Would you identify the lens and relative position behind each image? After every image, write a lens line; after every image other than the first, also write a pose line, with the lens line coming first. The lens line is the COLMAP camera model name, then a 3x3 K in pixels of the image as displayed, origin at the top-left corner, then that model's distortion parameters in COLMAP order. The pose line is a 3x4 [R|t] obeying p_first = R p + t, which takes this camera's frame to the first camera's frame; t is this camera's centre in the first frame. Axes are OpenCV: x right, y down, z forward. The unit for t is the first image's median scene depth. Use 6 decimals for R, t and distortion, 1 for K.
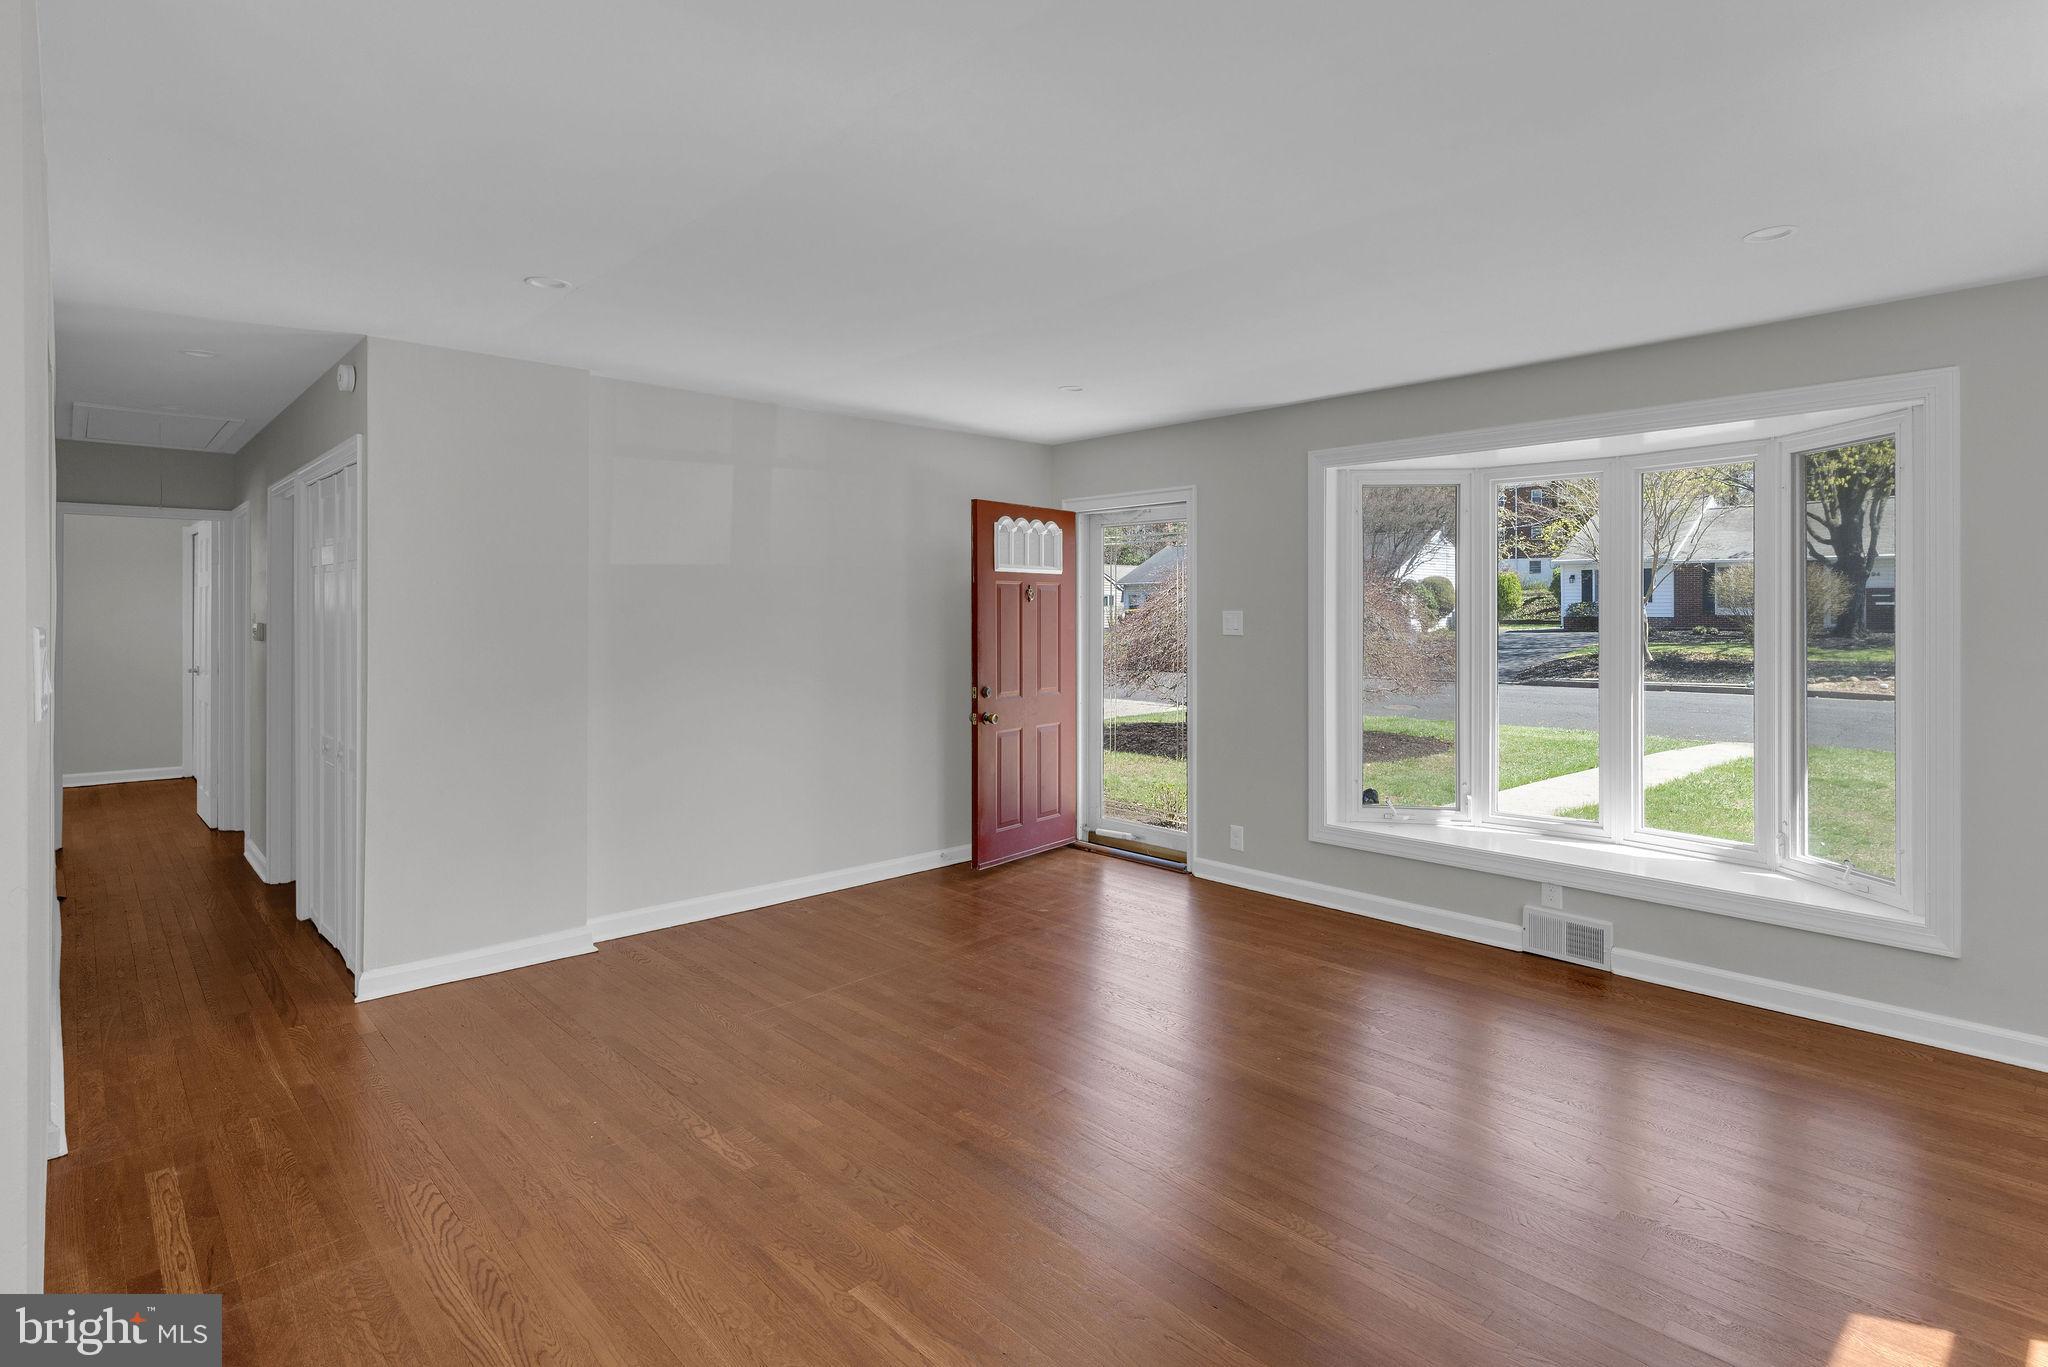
lens RADIAL K [[1044.2, 0, 1024.8], [0, 1044.2, 615.6], [0, 0, 1]] dist [0.000489, -0.000252]
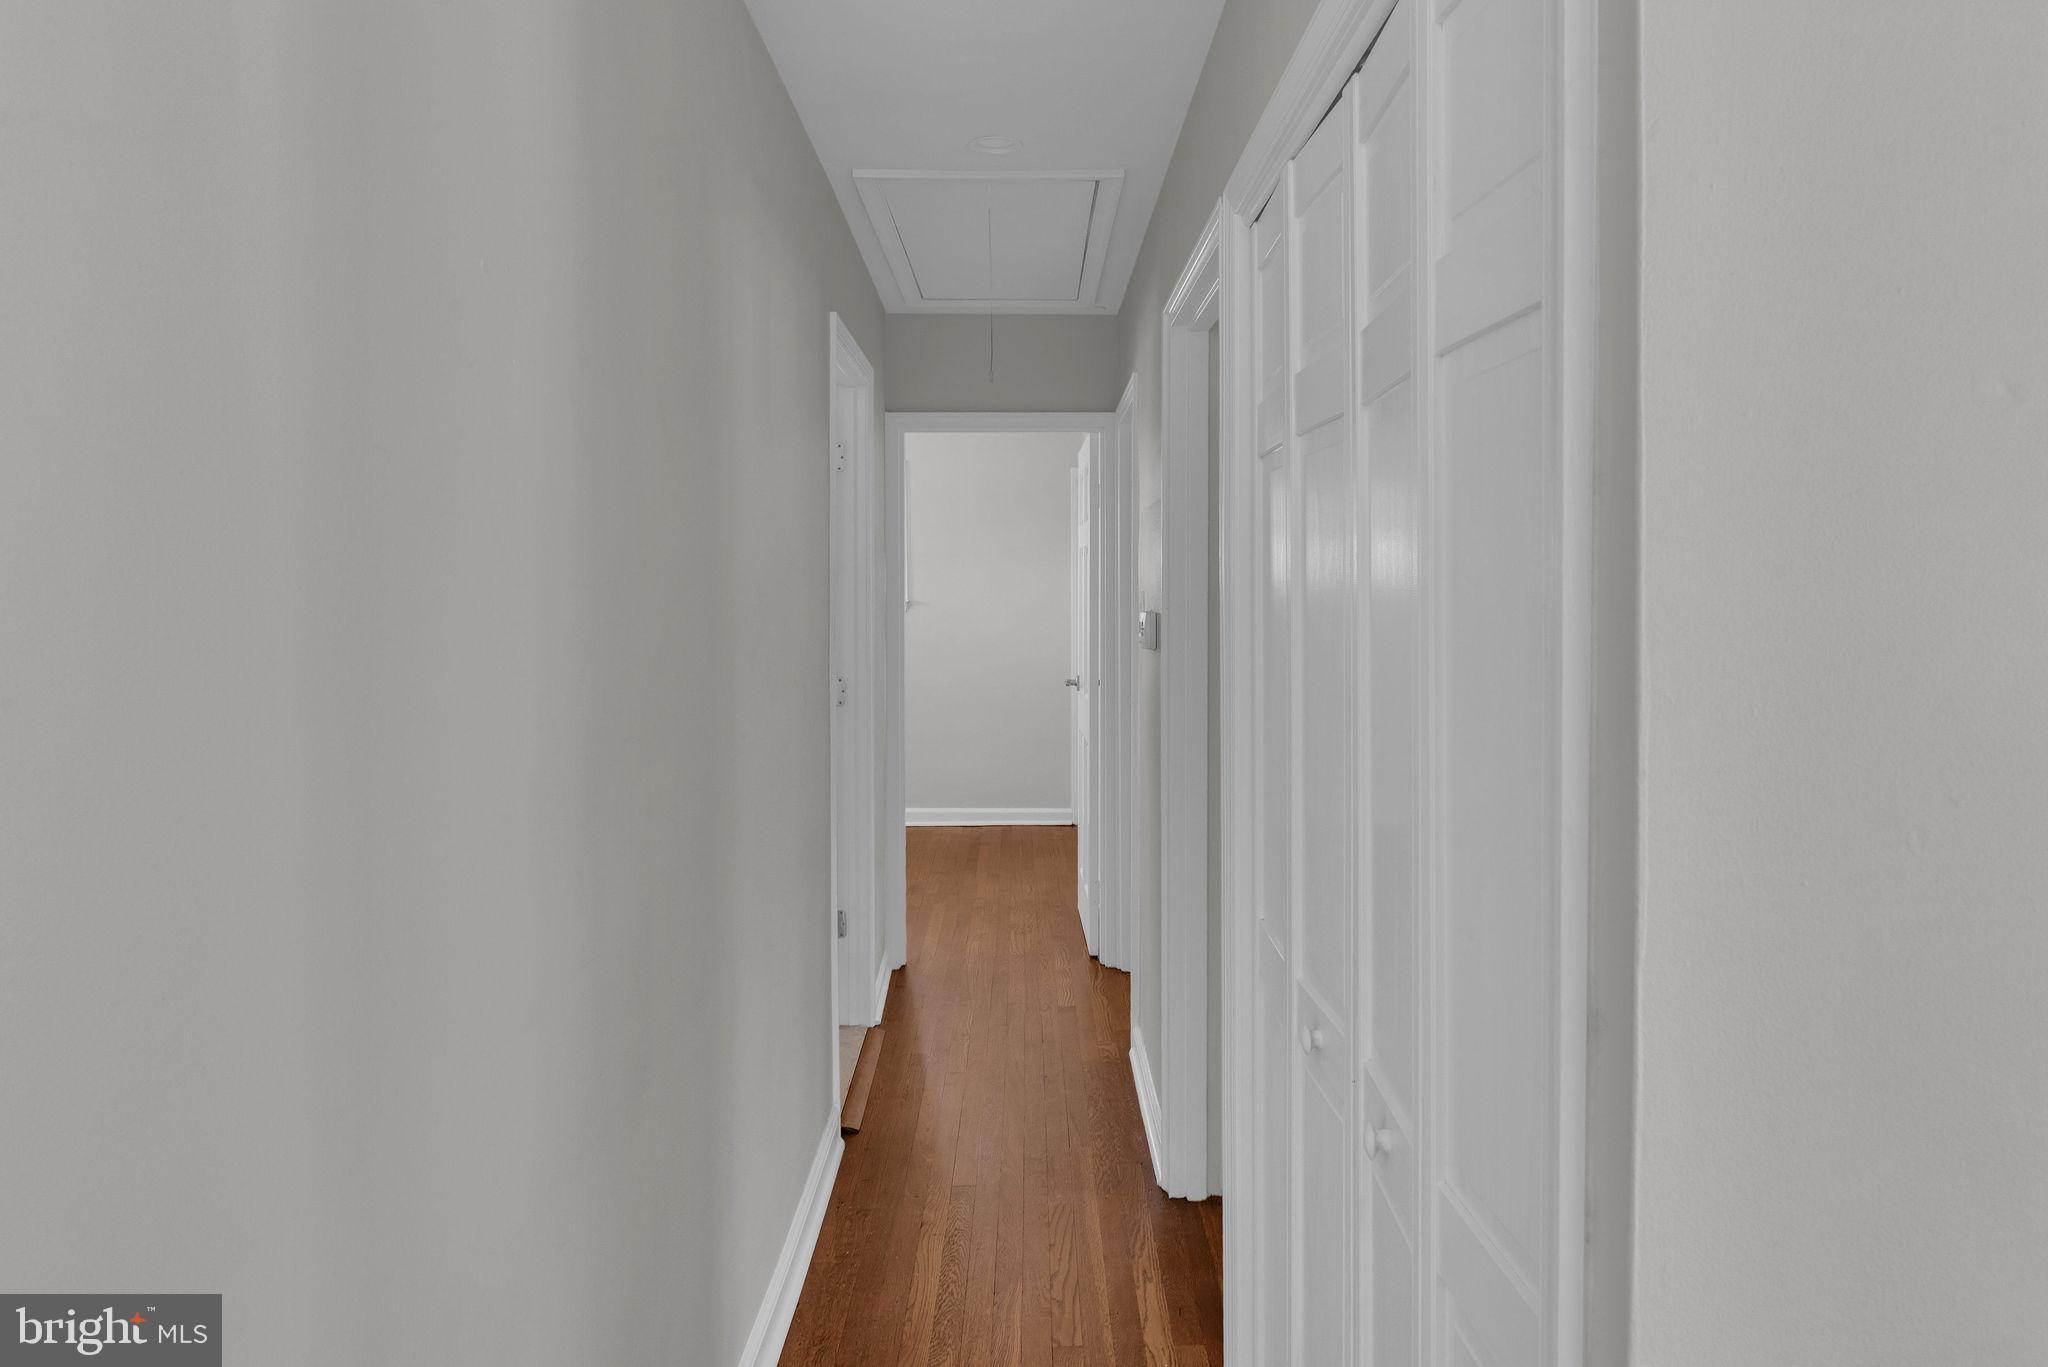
lens RADIAL K [[1044.2, 0, 1024.8], [0, 1044.2, 615.6], [0, 0, 1]] dist [0.000489, -0.000252]
pose [[0.715688, 0.013591, -0.698288, -0.422588], [0.005018, 0.999685, 0.024600, -0.003619], [0.698403, -0.021110, 0.715394, 0.592296]]
